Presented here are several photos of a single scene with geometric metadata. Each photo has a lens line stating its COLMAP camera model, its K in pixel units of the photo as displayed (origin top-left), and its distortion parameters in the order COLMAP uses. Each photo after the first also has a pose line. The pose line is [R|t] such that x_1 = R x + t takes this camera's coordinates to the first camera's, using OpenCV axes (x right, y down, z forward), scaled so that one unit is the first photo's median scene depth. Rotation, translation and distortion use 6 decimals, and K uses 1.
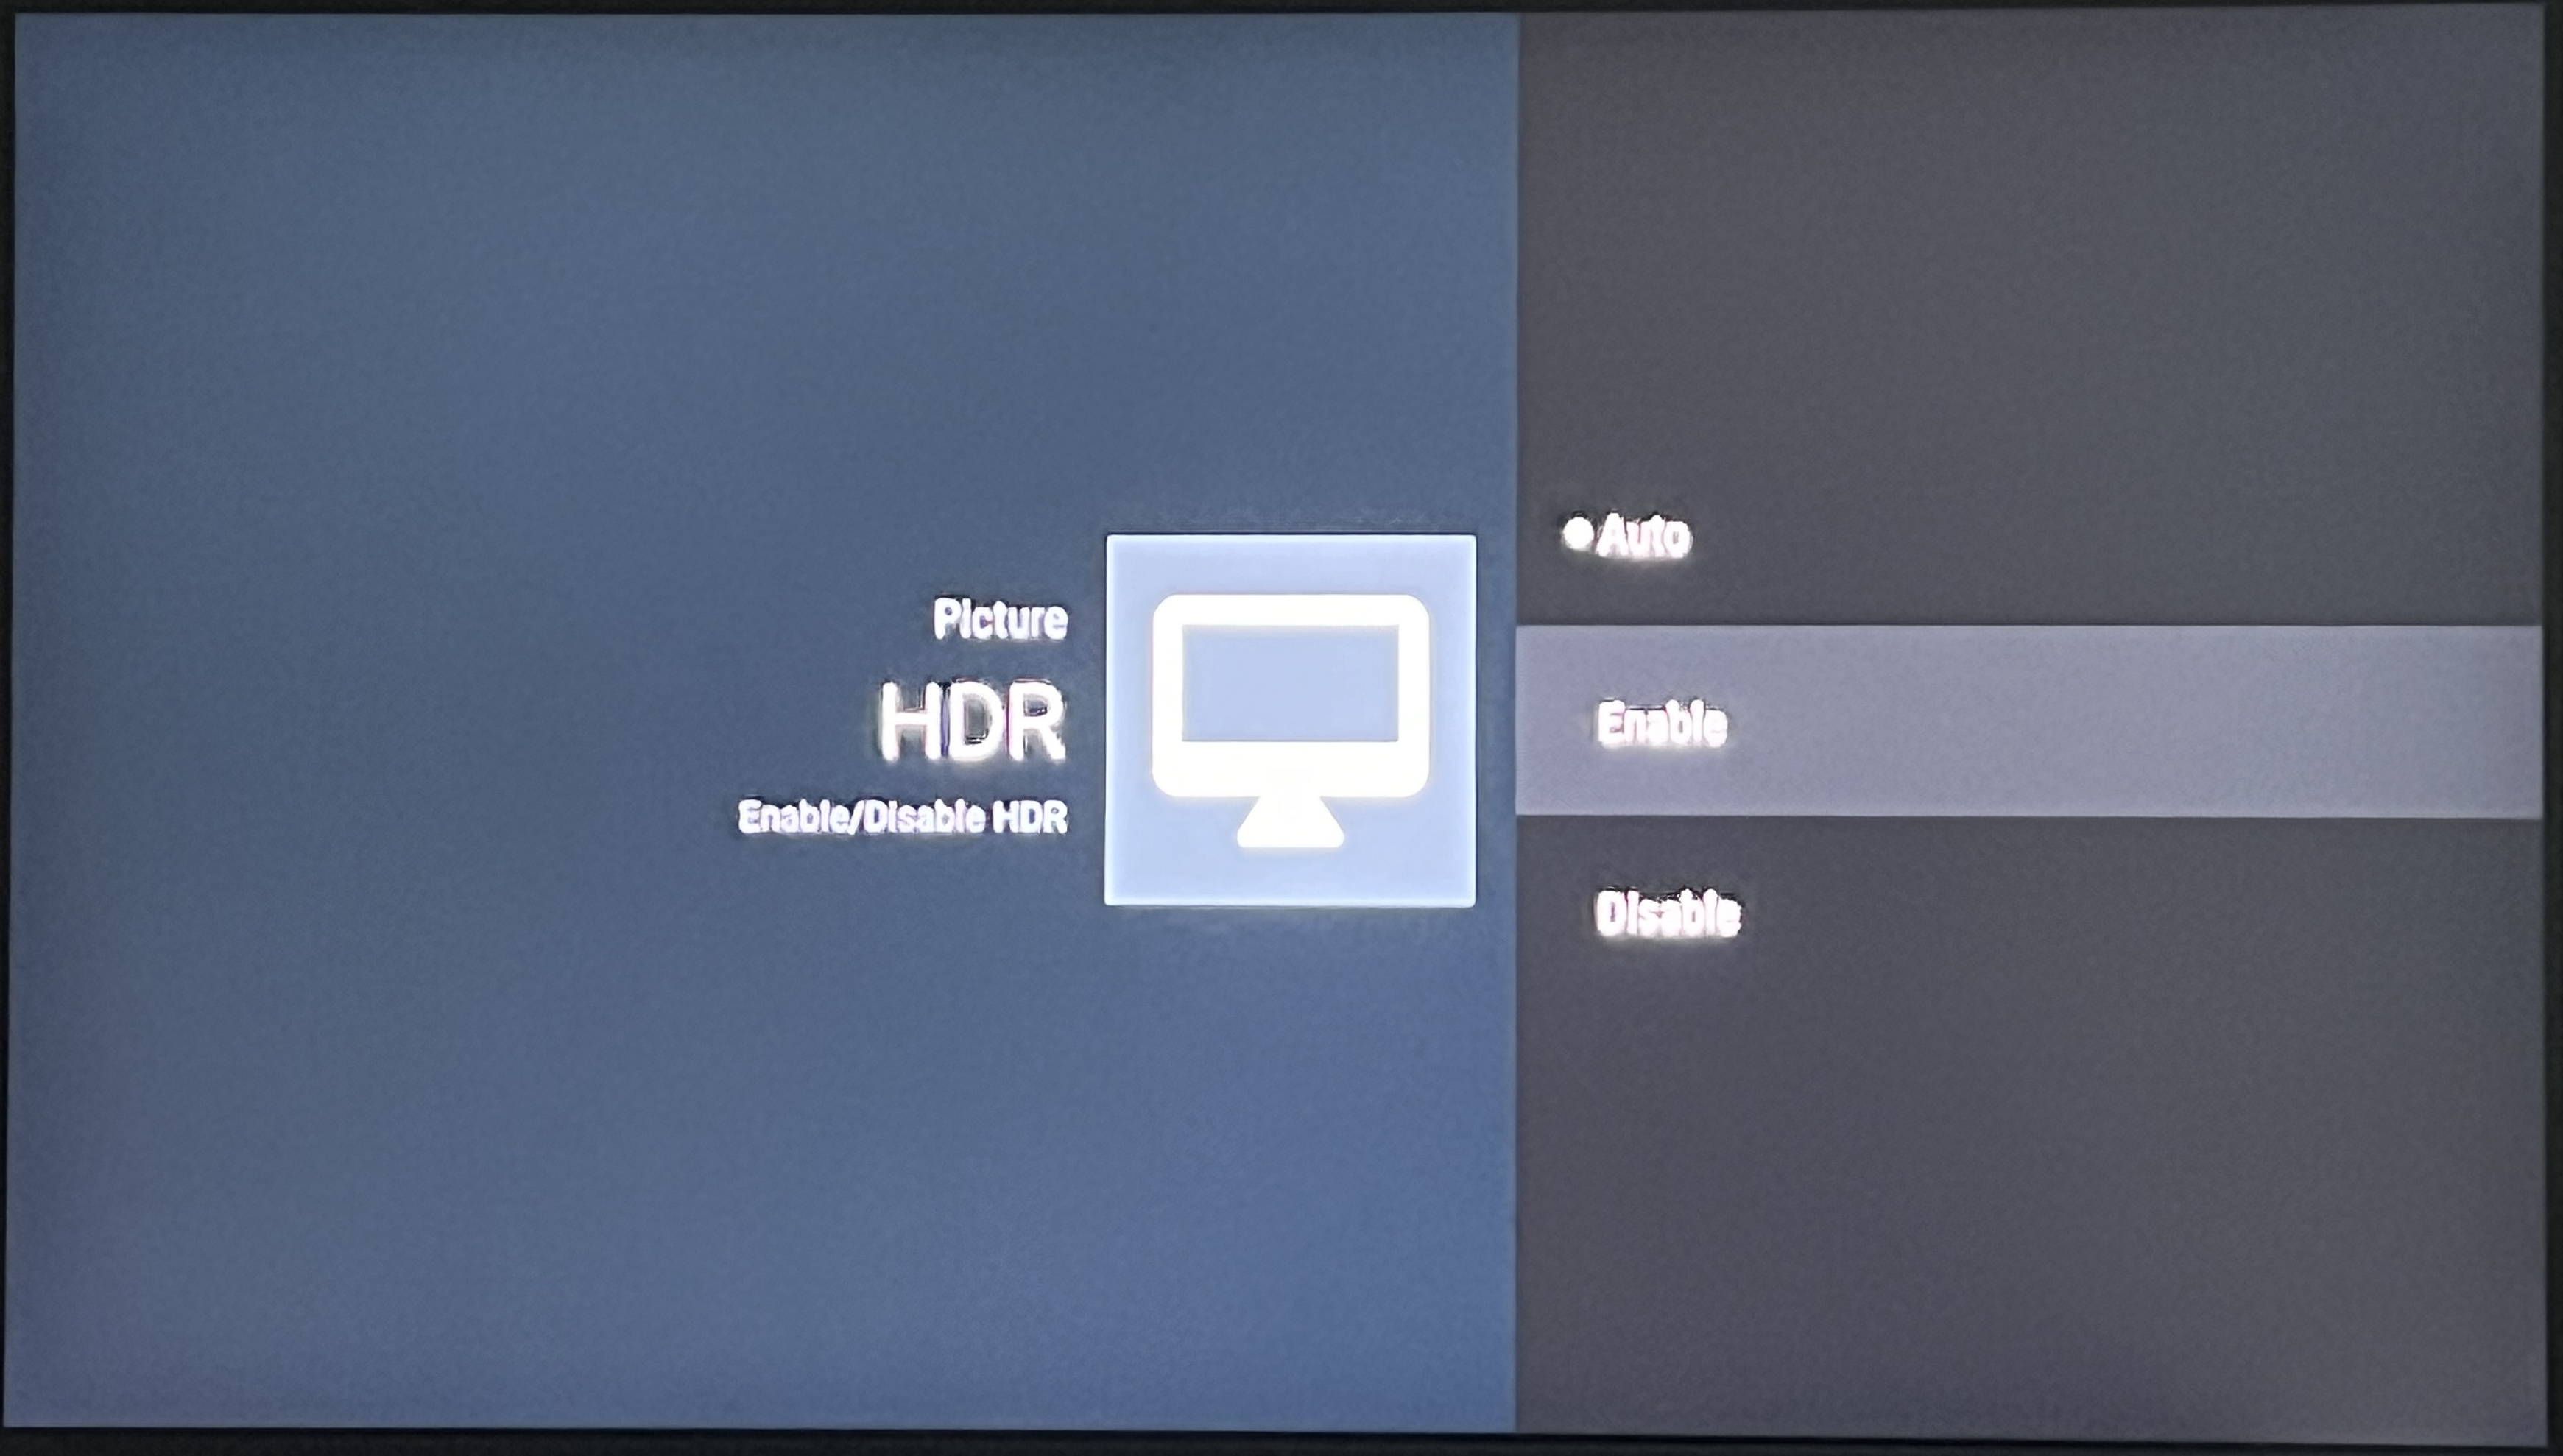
lens RADIAL K [[5876.5, 0, 1281.5], [0, 5876.5, 728.0], [0, 0, 1]] dist [-0.003045, 0.081799]
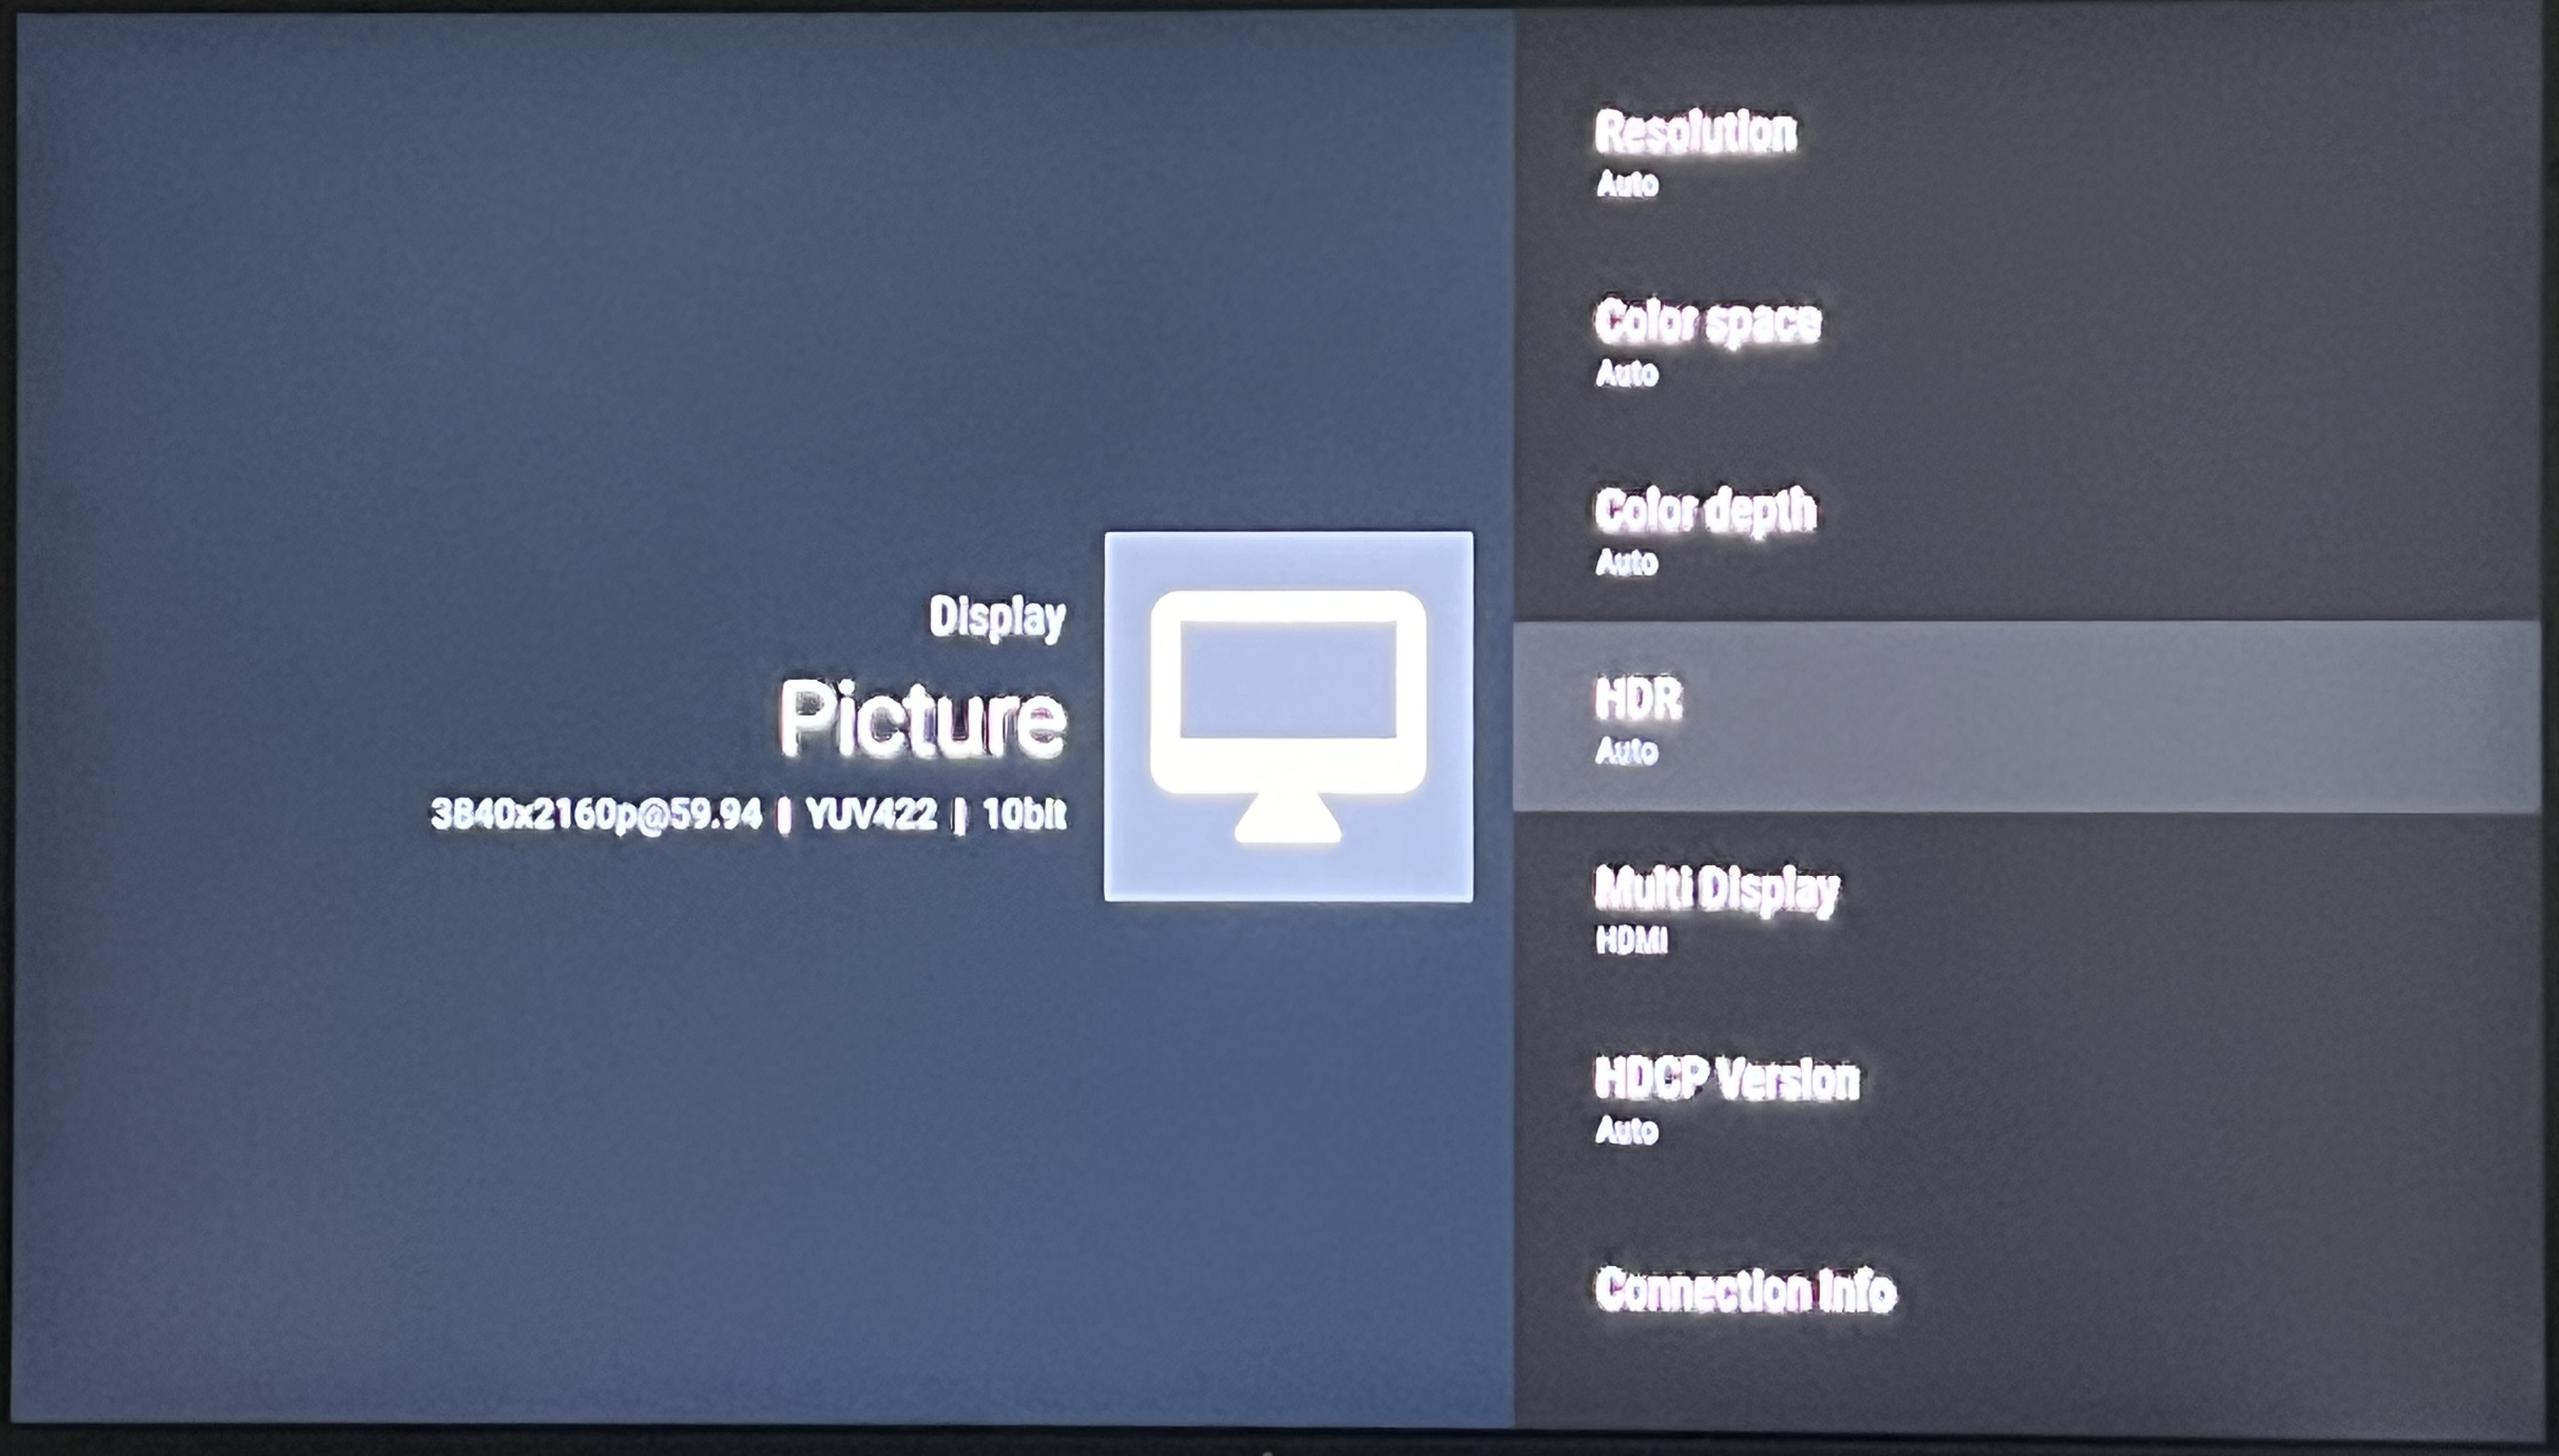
lens RADIAL K [[5191.2, 0, 1279.5], [0, 5191.2, 728.0], [0, 0, 1]] dist [0.005190, -0.047965]
pose [[0.999987, -0.002272, 0.004609, -0.004189], [0.002249, 0.999985, 0.005005, -0.003923], [-0.004620, -0.004995, 0.999977, 0.115679]]
